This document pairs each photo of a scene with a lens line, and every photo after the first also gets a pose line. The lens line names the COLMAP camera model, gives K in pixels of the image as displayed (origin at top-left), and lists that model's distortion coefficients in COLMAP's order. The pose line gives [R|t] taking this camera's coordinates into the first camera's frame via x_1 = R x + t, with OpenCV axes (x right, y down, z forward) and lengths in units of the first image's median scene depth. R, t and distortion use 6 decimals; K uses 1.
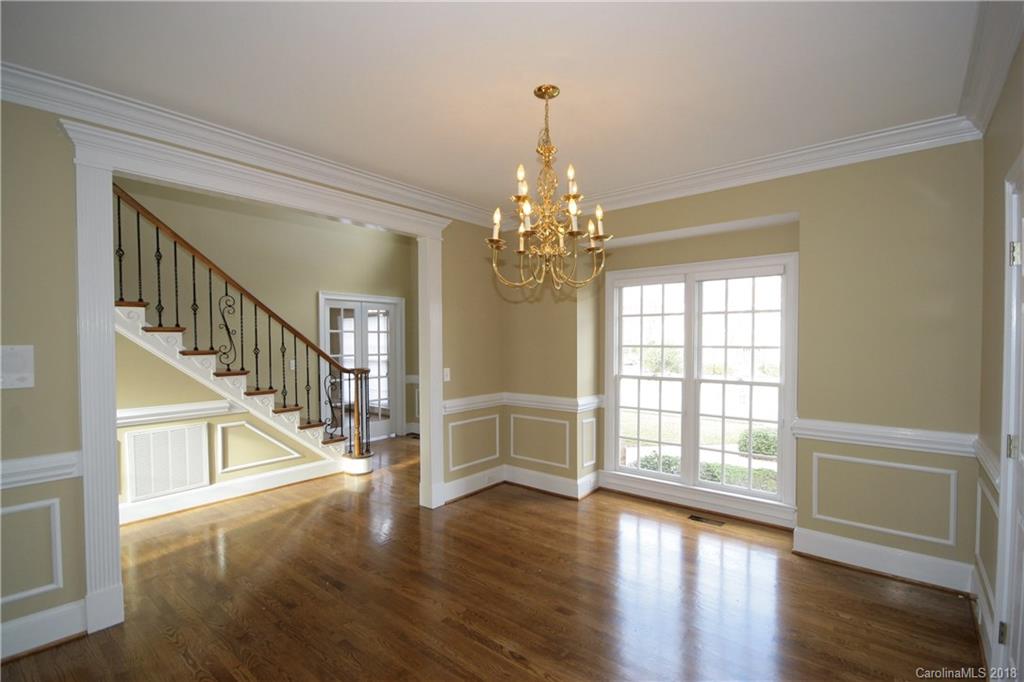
lens RADIAL K [[471.8, 0, 515.6], [0, 471.8, 350.7], [0, 0, 1]] dist [0.000576, -0.000710]
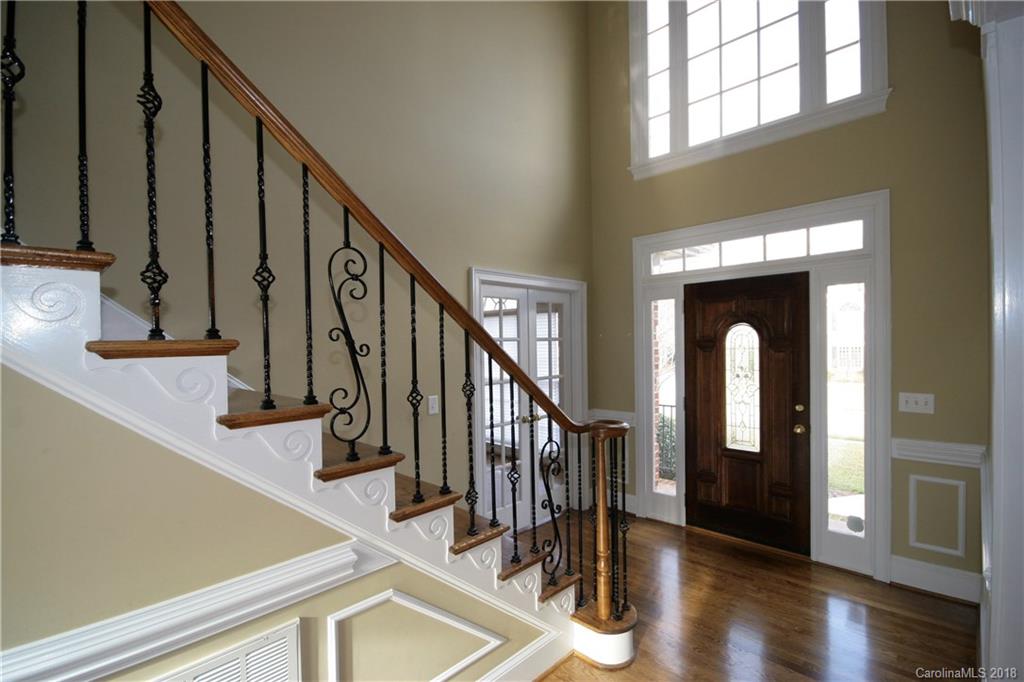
lens RADIAL K [[471.8, 0, 515.6], [0, 471.8, 350.7], [0, 0, 1]] dist [0.000576, -0.000710]
pose [[0.996420, -0.009403, -0.084019, -0.454566], [0.008944, 0.999943, -0.005836, -0.035837], [0.084069, 0.005063, 0.996447, 0.653567]]
